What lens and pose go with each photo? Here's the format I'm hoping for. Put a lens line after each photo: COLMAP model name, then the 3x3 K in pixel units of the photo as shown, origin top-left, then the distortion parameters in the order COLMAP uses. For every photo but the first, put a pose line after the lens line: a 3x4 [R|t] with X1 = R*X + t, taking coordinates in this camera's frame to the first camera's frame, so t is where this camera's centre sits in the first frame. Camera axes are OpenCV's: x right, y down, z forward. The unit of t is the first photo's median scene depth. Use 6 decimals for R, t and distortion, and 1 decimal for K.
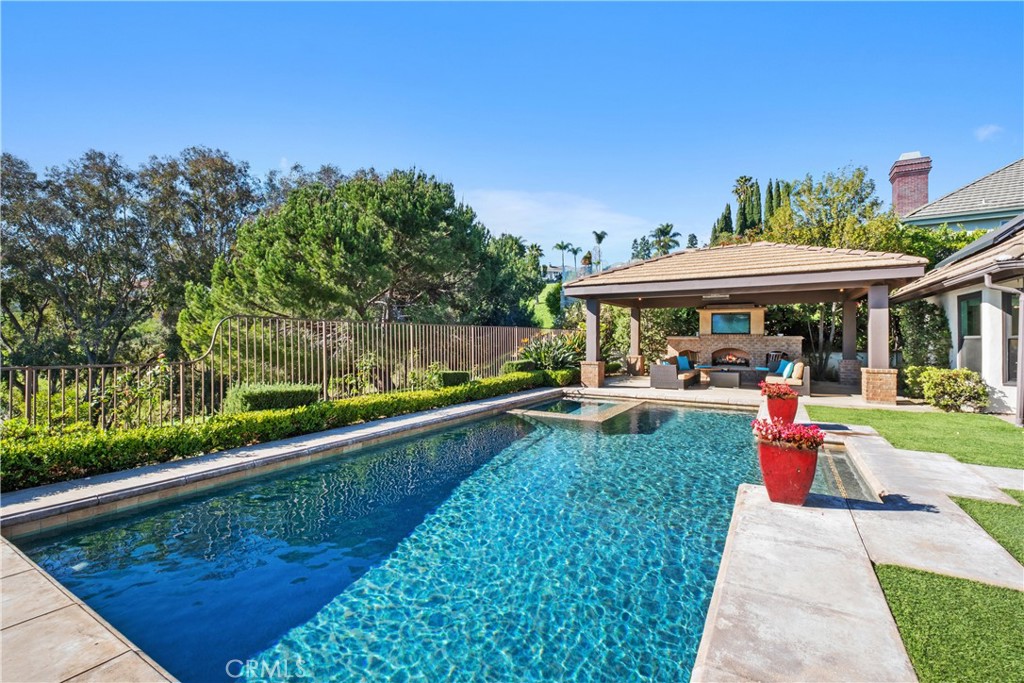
lens RADIAL K [[443.4, 0, 520.1], [0, 443.4, 332.7], [0, 0, 1]] dist [-0.005015, -0.001373]
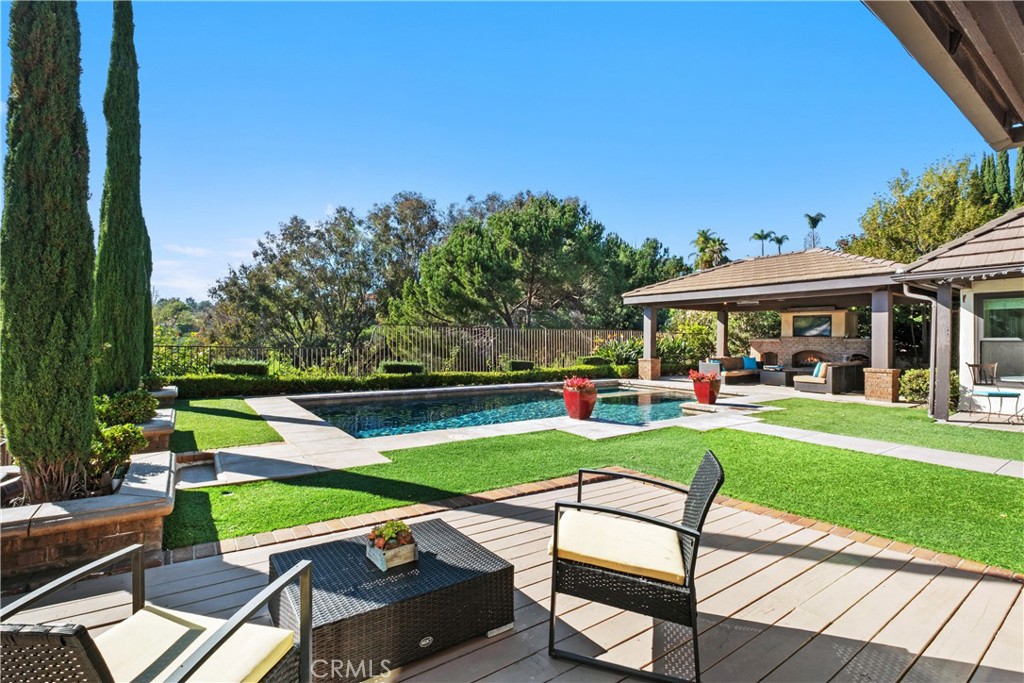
lens RADIAL K [[460.8, 0, 510.2], [0, 460.8, 339.2], [0, 0, 1]] dist [0.005768, 0.000025]
pose [[0.908795, 0.007491, -0.417177, 0.230591], [-0.004193, 0.999952, 0.008822, 0.002461], [0.417223, -0.006268, 0.908783, -0.192239]]
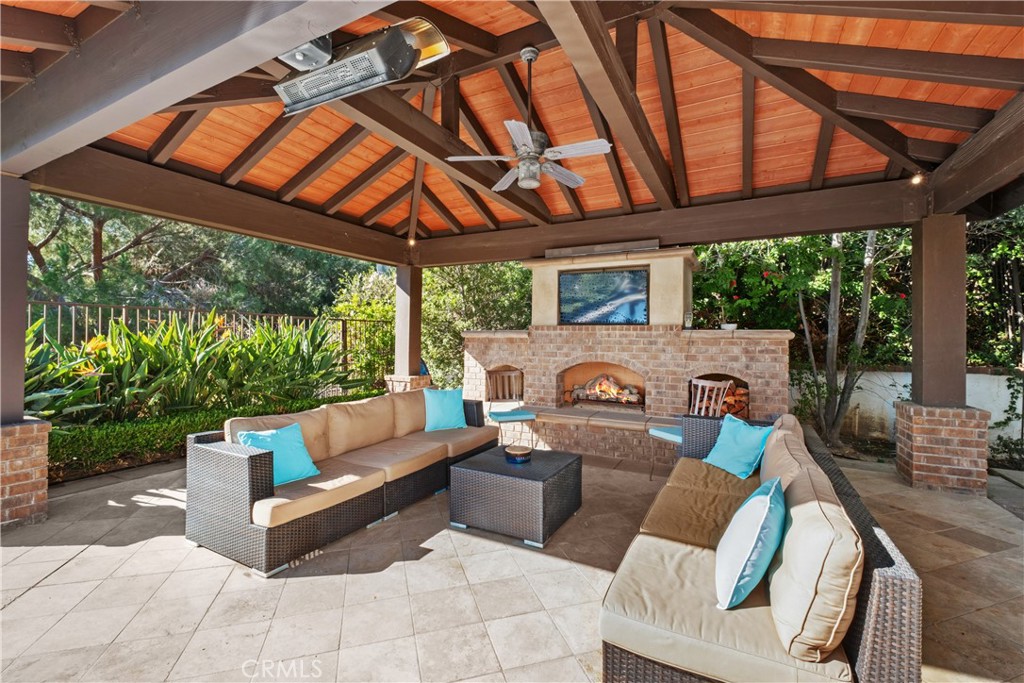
lens RADIAL K [[443.4, 0, 509.3], [0, 443.4, 335.7], [0, 0, 1]] dist [-0.005015, -0.001373]
pose [[0.998989, 0.001712, 0.044921, 0.301348], [-0.002316, 0.999908, 0.013401, 0.005991], [-0.044894, -0.013492, 0.998901, 0.496351]]
